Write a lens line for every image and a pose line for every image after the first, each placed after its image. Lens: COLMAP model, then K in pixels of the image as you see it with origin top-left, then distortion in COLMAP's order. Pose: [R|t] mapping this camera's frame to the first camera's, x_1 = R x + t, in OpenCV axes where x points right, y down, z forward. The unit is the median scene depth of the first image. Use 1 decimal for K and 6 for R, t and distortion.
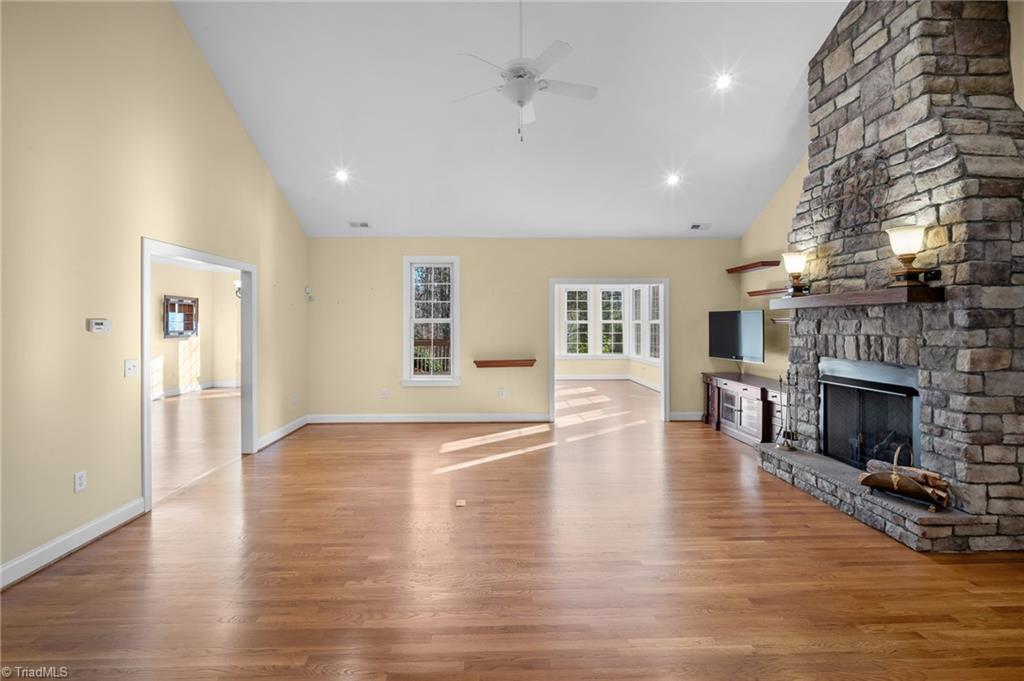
lens RADIAL K [[460.0, 0, 497.7], [0, 460.0, 321.5], [0, 0, 1]] dist [-0.014336, 0.004737]
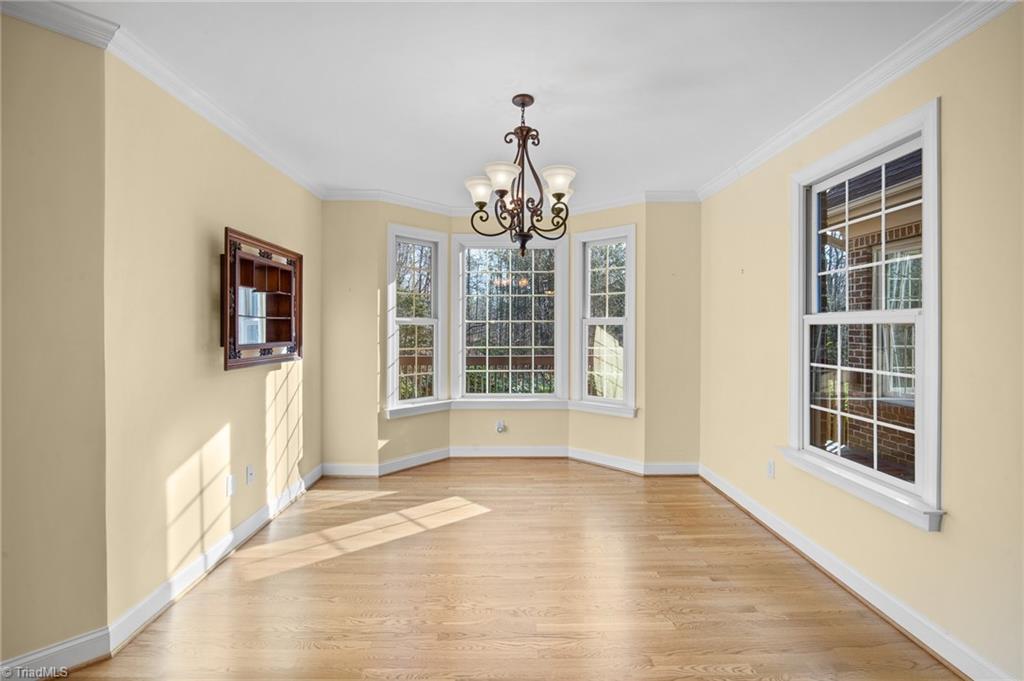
lens RADIAL K [[460.0, 0, 501.7], [0, 460.0, 328.6], [0, 0, 1]] dist [-0.014336, 0.004737]
pose [[0.999985, 0.002331, -0.004920, -0.505851], [-0.002284, 0.999952, 0.009513, 0.005282], [0.004942, -0.009502, 0.999943, 0.647170]]
